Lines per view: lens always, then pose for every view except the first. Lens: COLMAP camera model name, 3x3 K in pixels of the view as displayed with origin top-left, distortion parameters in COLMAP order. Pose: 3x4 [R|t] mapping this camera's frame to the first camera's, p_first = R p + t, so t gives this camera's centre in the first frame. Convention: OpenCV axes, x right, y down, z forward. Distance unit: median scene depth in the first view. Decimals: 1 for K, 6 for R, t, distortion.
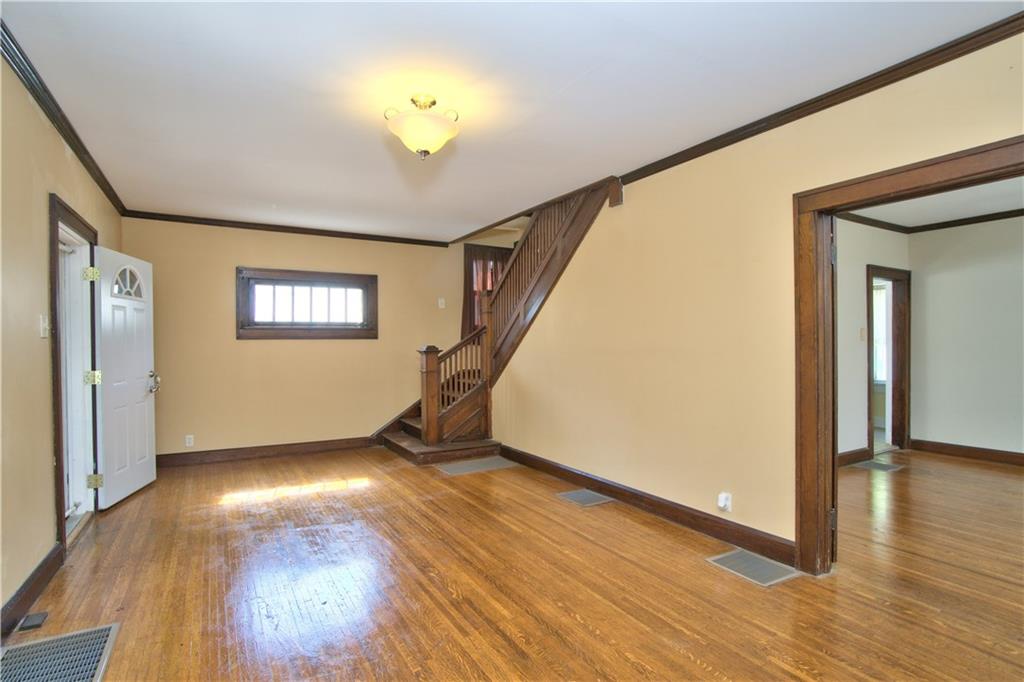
lens RADIAL K [[511.7, 0, 508.9], [0, 511.7, 343.1], [0, 0, 1]] dist [-0.028696, 0.007299]
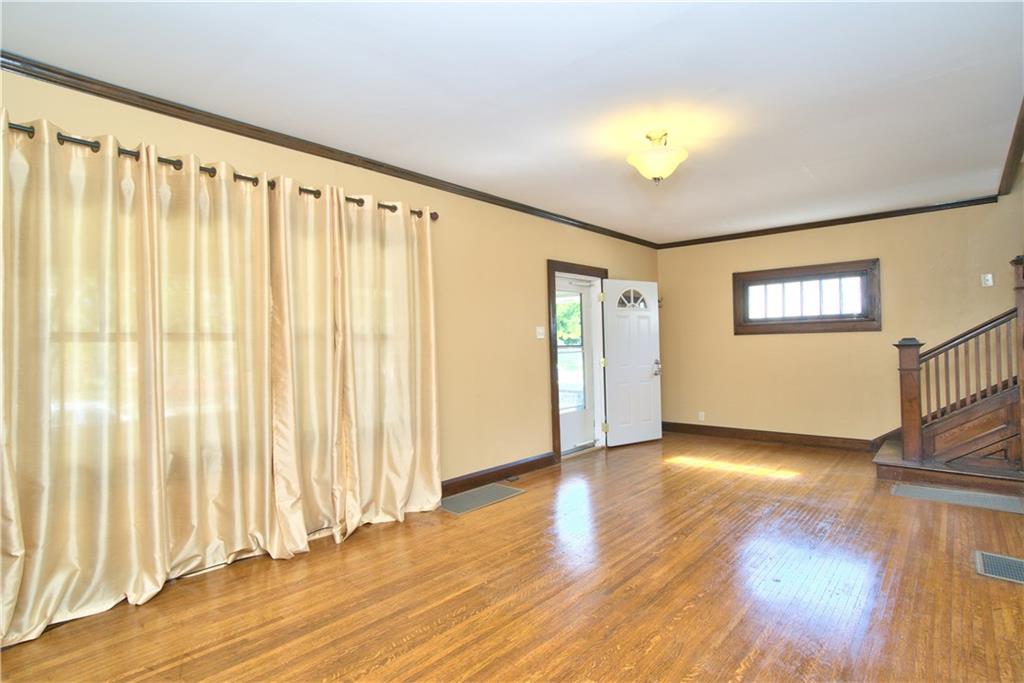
lens RADIAL K [[511.7, 0, 517.0], [0, 511.7, 344.6], [0, 0, 1]] dist [-0.028696, 0.007299]
pose [[0.328741, -0.002125, -0.944418, 0.406659], [0.018138, 0.999827, 0.004063, 0.000779], [0.944246, -0.018465, 0.328723, 0.141102]]
